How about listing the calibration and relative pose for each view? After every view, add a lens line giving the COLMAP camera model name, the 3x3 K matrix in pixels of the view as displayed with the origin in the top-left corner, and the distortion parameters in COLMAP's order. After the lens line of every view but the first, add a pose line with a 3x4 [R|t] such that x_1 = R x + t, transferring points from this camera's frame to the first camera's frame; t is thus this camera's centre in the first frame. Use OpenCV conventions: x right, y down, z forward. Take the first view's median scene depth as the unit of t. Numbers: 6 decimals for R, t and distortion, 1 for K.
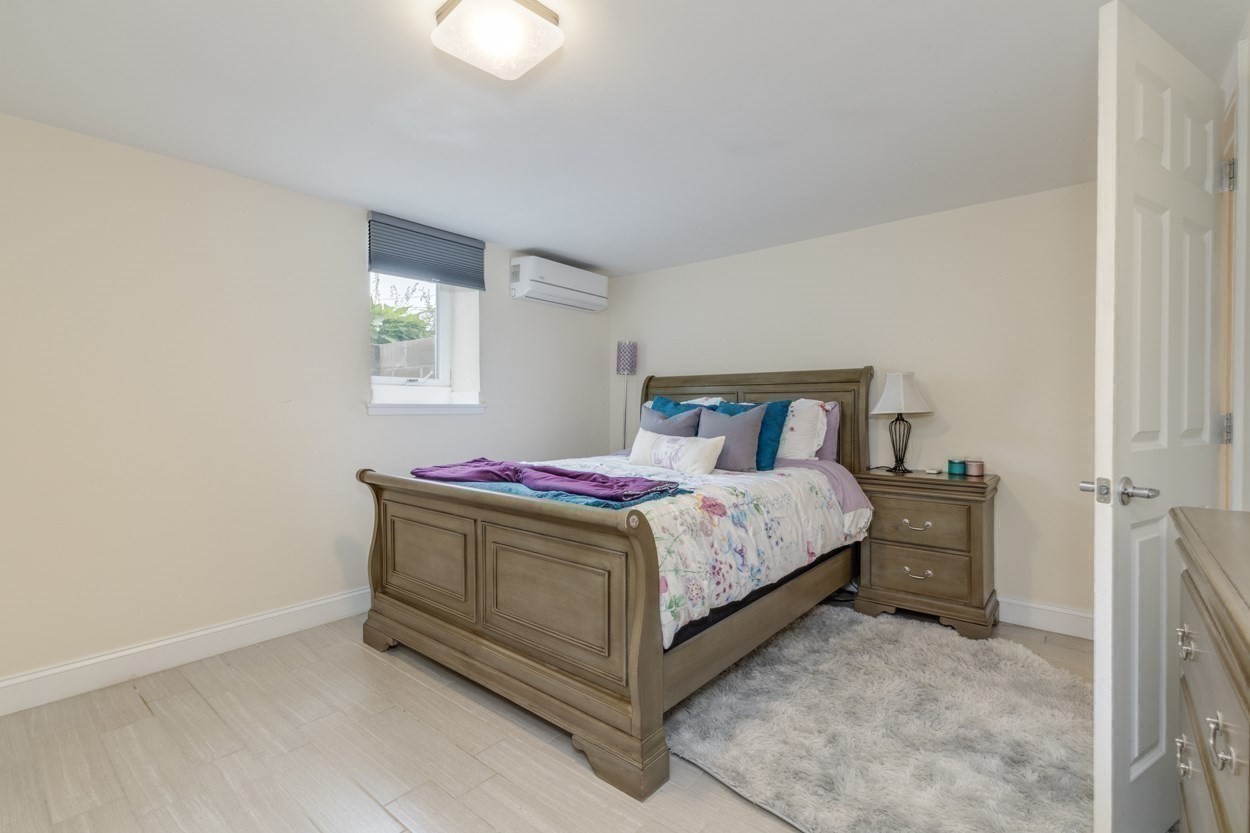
lens RADIAL K [[566.1, 0, 617.5], [0, 566.1, 413.4], [0, 0, 1]] dist [0.011245, -0.000247]
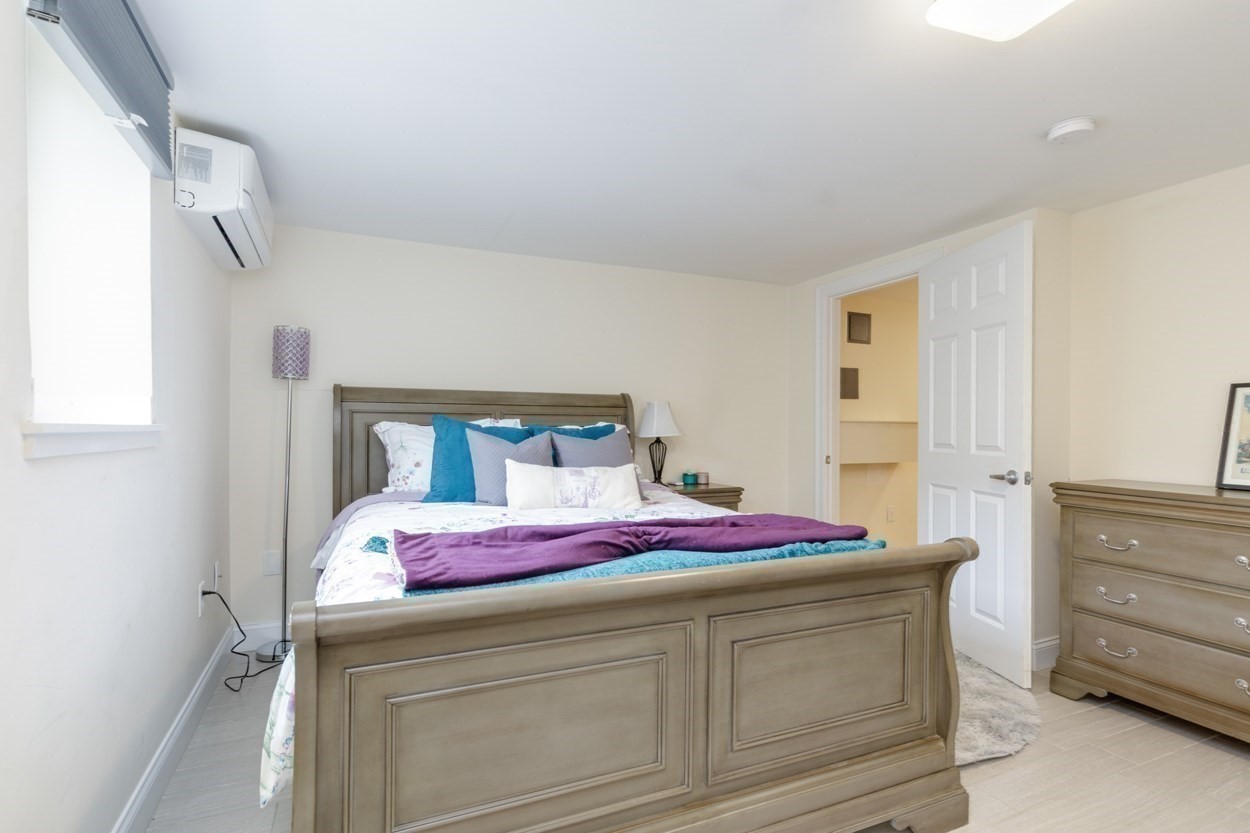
lens RADIAL K [[566.1, 0, 620.4], [0, 566.1, 424.8], [0, 0, 1]] dist [0.011245, -0.000247]
pose [[0.440201, 0.008340, 0.897860, -0.626414], [0.001730, 0.999947, -0.010137, -0.013607], [-0.897897, 0.006016, 0.440164, 0.595503]]
